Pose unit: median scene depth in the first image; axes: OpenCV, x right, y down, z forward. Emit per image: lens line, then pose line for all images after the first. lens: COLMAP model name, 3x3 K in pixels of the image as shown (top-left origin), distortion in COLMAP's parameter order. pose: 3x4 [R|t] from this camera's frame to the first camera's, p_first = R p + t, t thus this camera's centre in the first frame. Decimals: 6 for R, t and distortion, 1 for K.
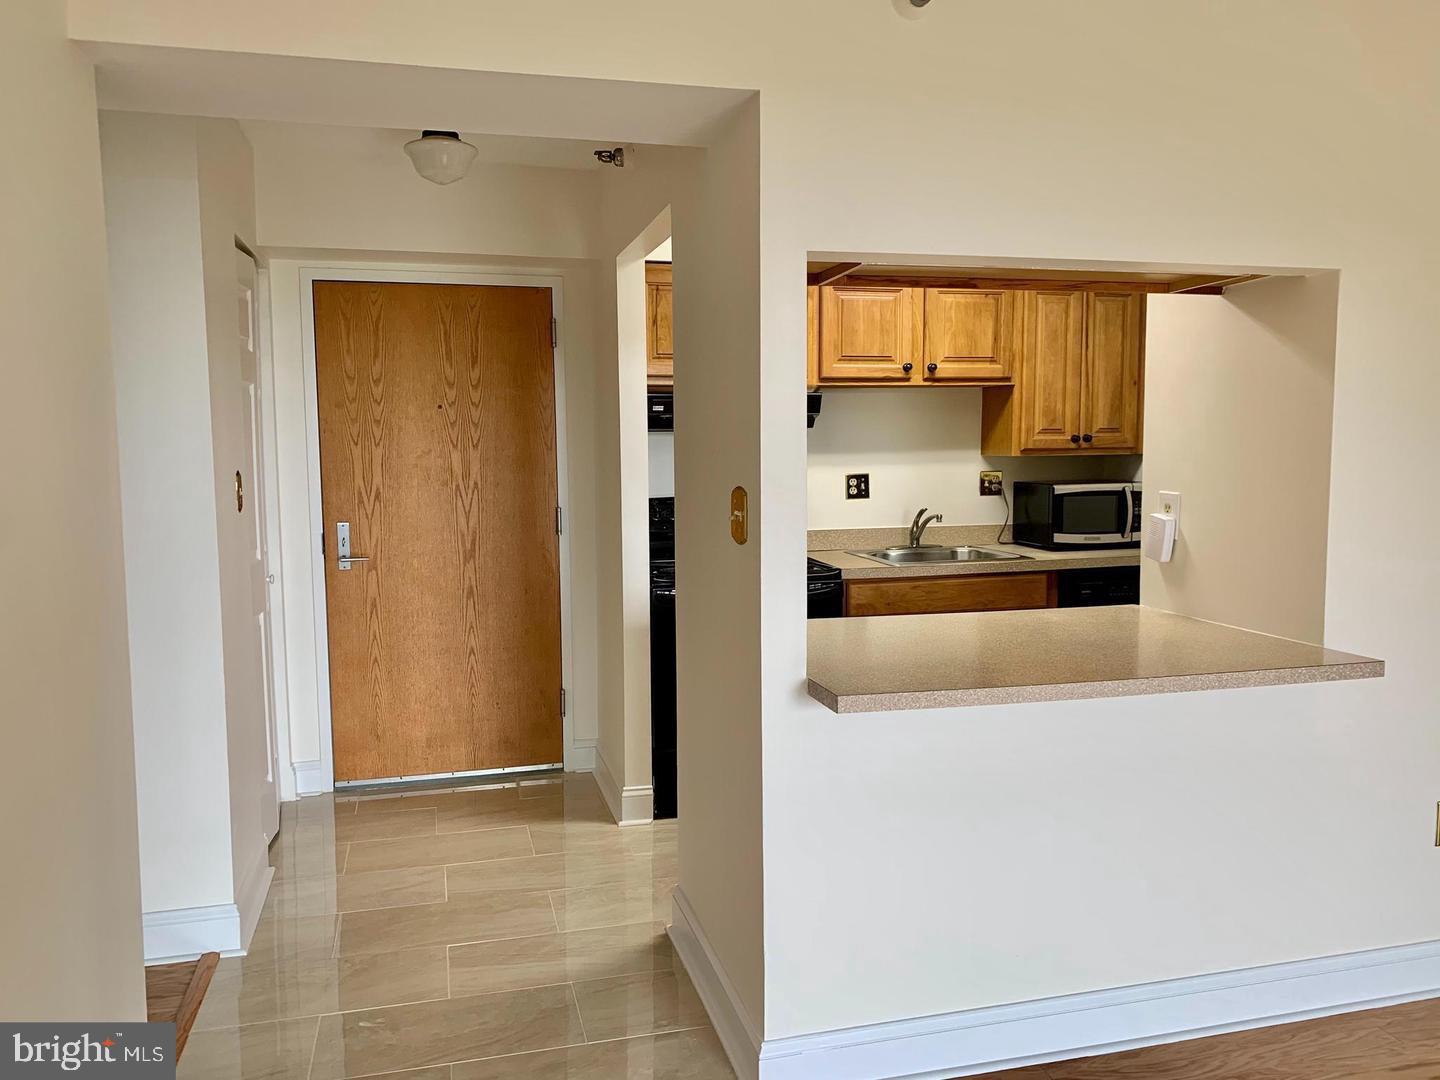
lens RADIAL K [[1092.1, 0, 710.3], [0, 1092.1, 540.8], [0, 0, 1]] dist [0.014708, -0.000330]
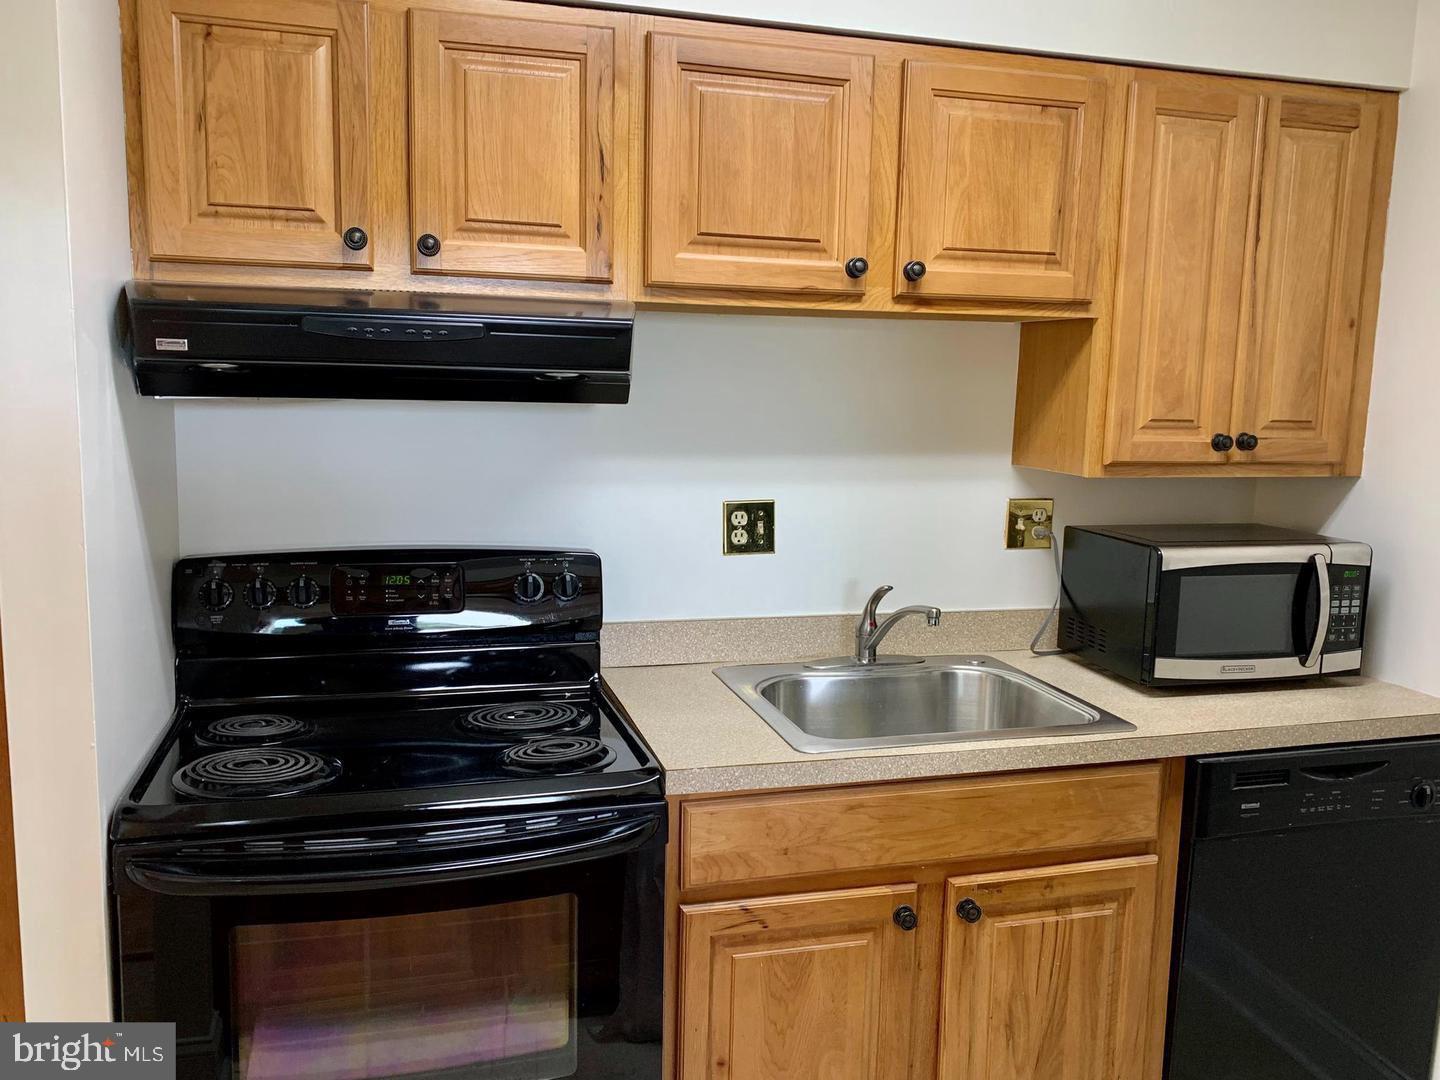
lens RADIAL K [[1181.3, 0, 728.5], [0, 1181.3, 542.0], [0, 0, 1]] dist [-0.005585, -0.000160]
pose [[0.998946, 0.025213, 0.038361, 0.111556], [-0.026765, 0.998821, 0.040498, -0.066818], [-0.037294, -0.041482, 0.998443, 0.519366]]
